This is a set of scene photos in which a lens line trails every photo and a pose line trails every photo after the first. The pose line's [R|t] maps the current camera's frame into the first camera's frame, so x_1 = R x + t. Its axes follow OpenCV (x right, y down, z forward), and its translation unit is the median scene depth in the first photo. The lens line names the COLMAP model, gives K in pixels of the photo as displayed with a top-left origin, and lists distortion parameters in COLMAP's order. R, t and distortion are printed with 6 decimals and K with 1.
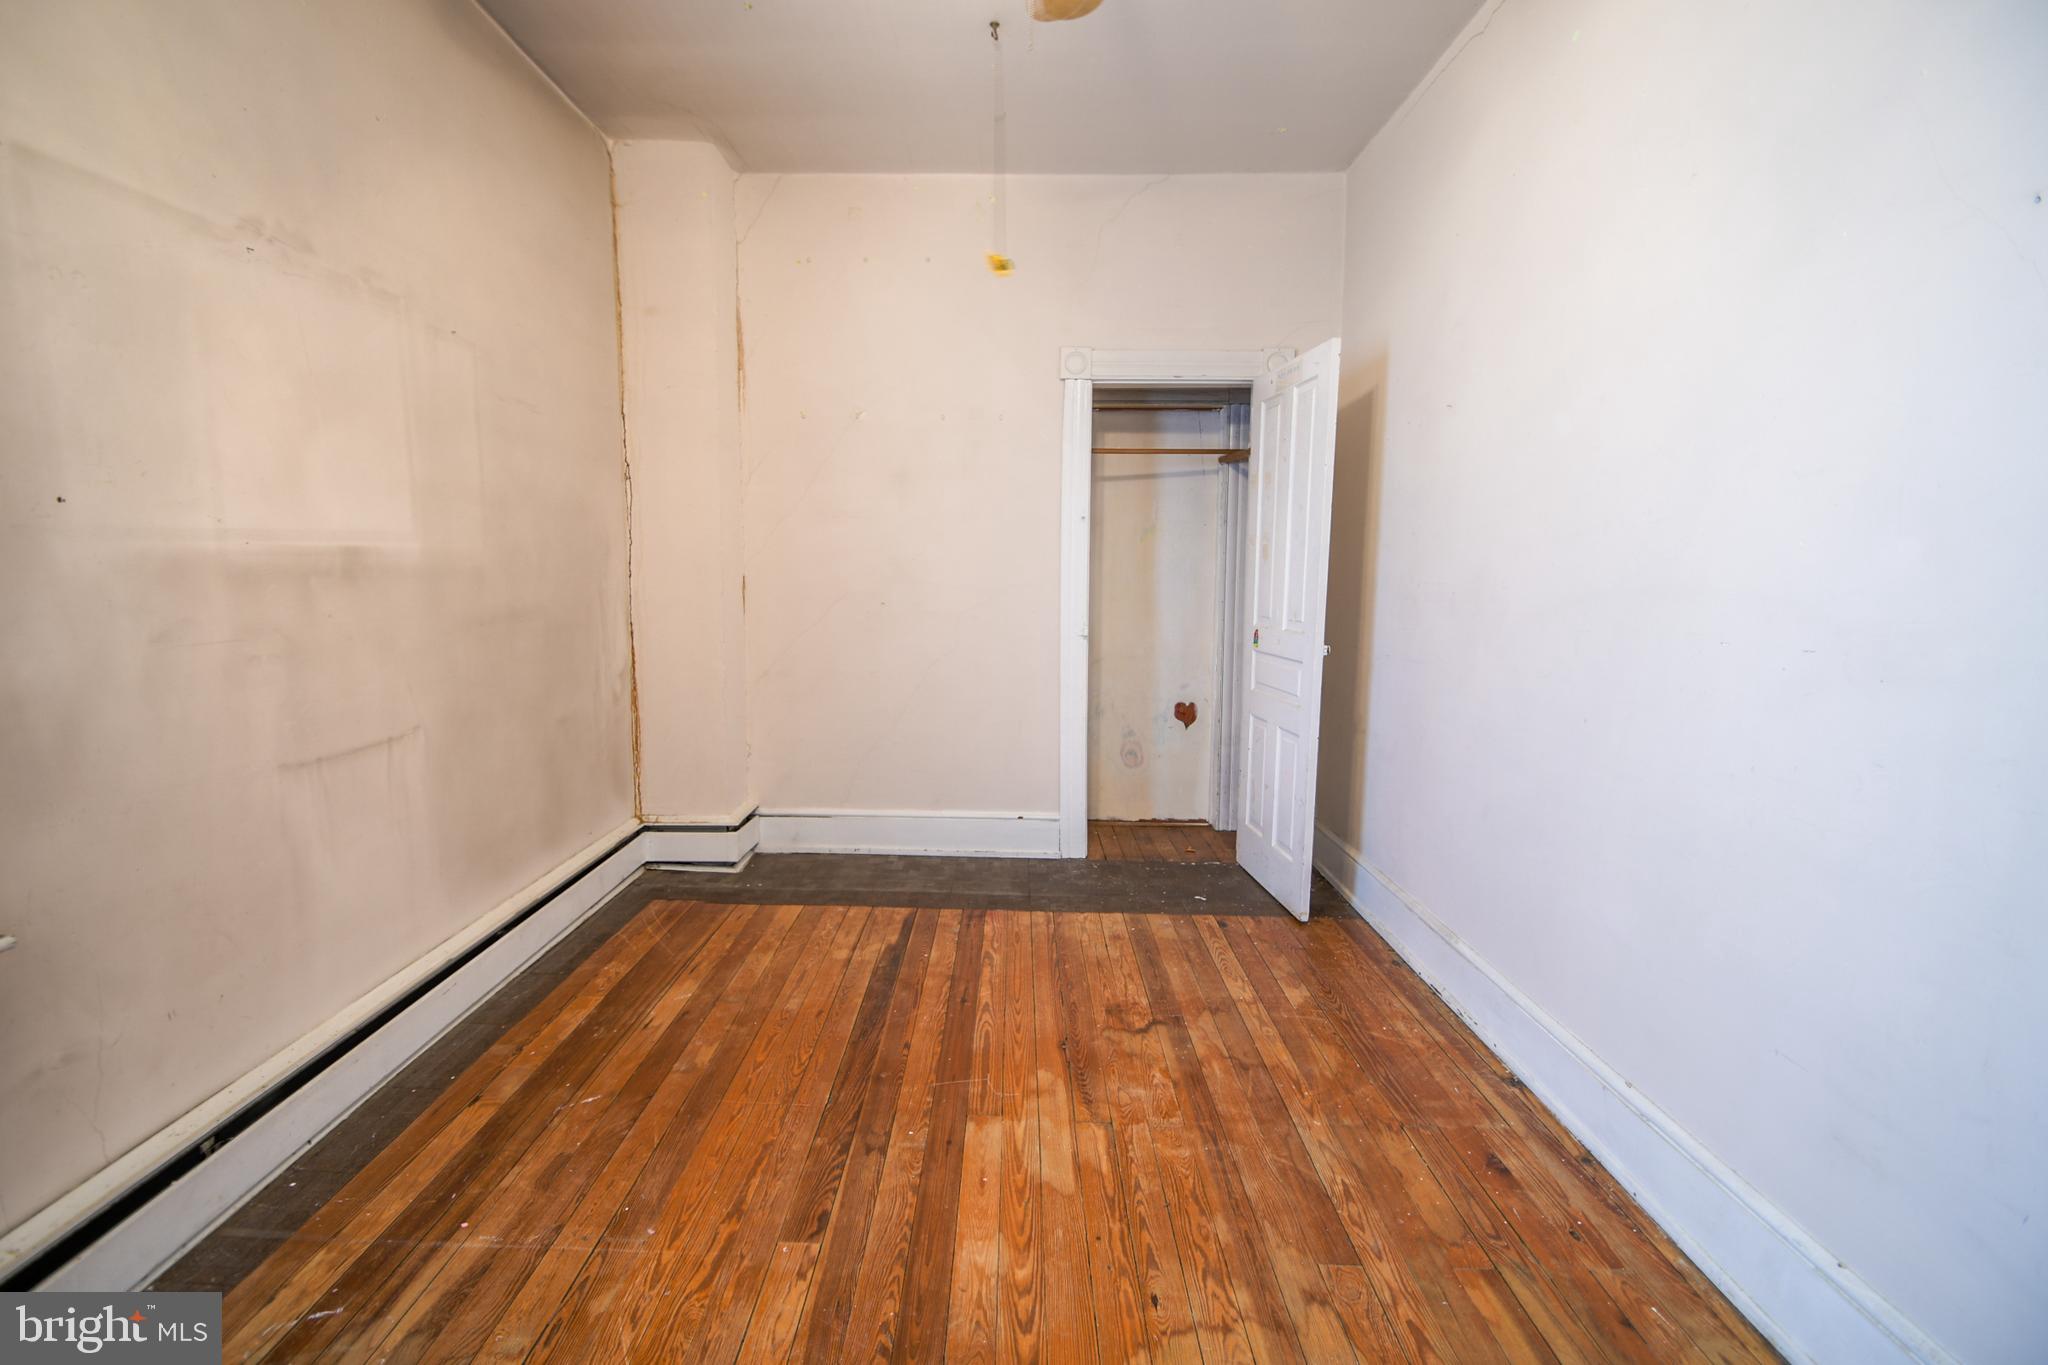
lens RADIAL K [[896.3, 0, 1014.3], [0, 896.3, 678.9], [0, 0, 1]] dist [0.008714, -0.011958]
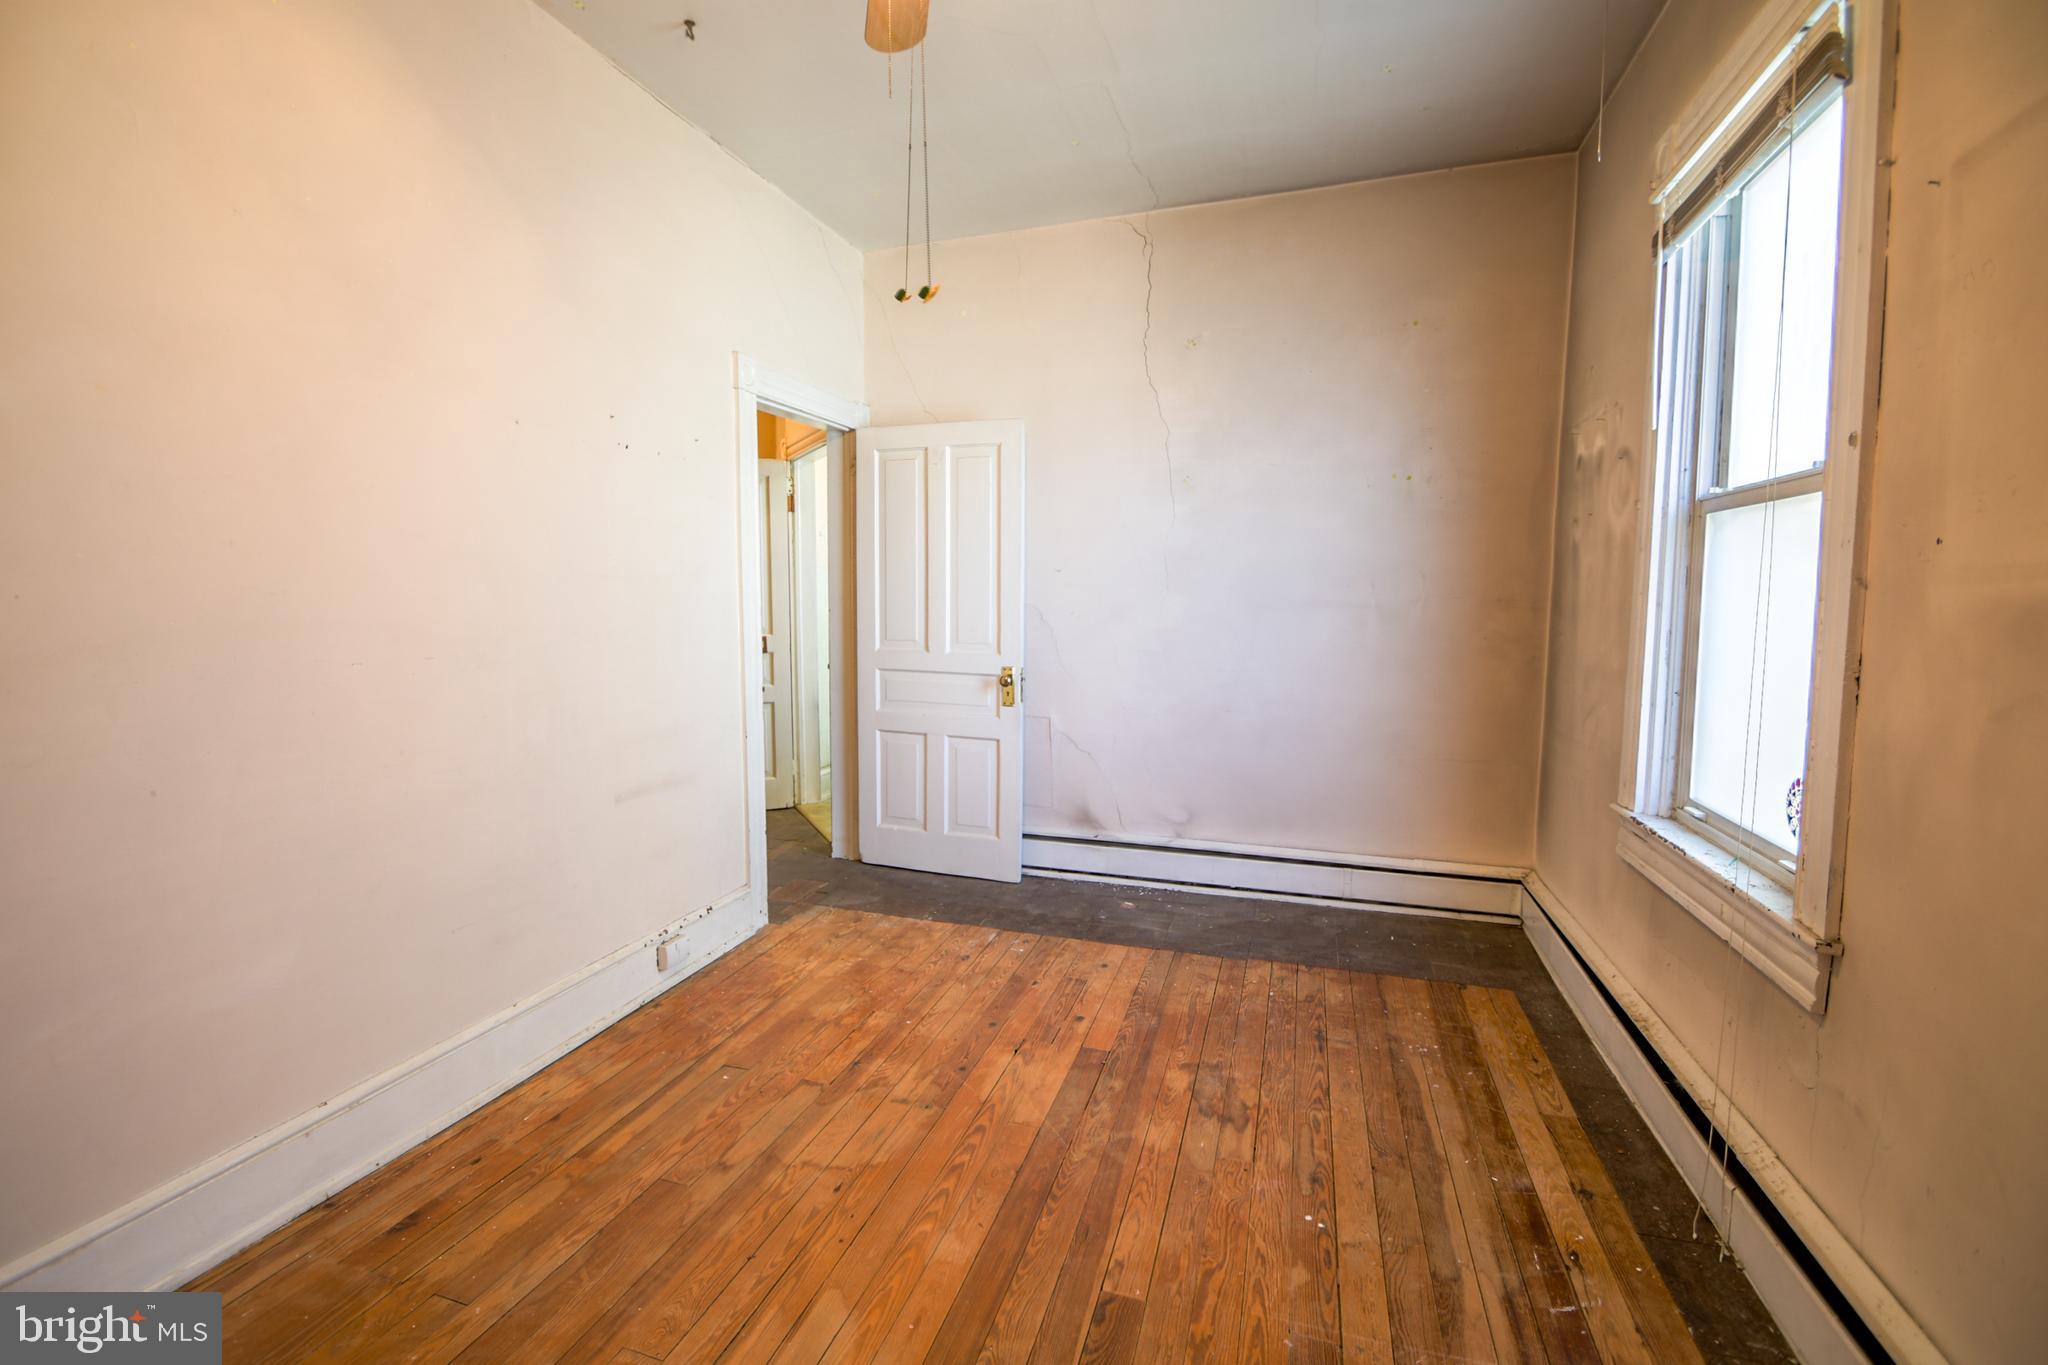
lens RADIAL K [[896.3, 0, 1016.7], [0, 896.3, 674.2], [0, 0, 1]] dist [0.008714, -0.011958]
pose [[-0.956027, -0.030595, 0.291679, -0.406376], [0.030770, 0.978592, 0.203499, -0.241858], [-0.291661, 0.203525, -0.934618, 1.874345]]
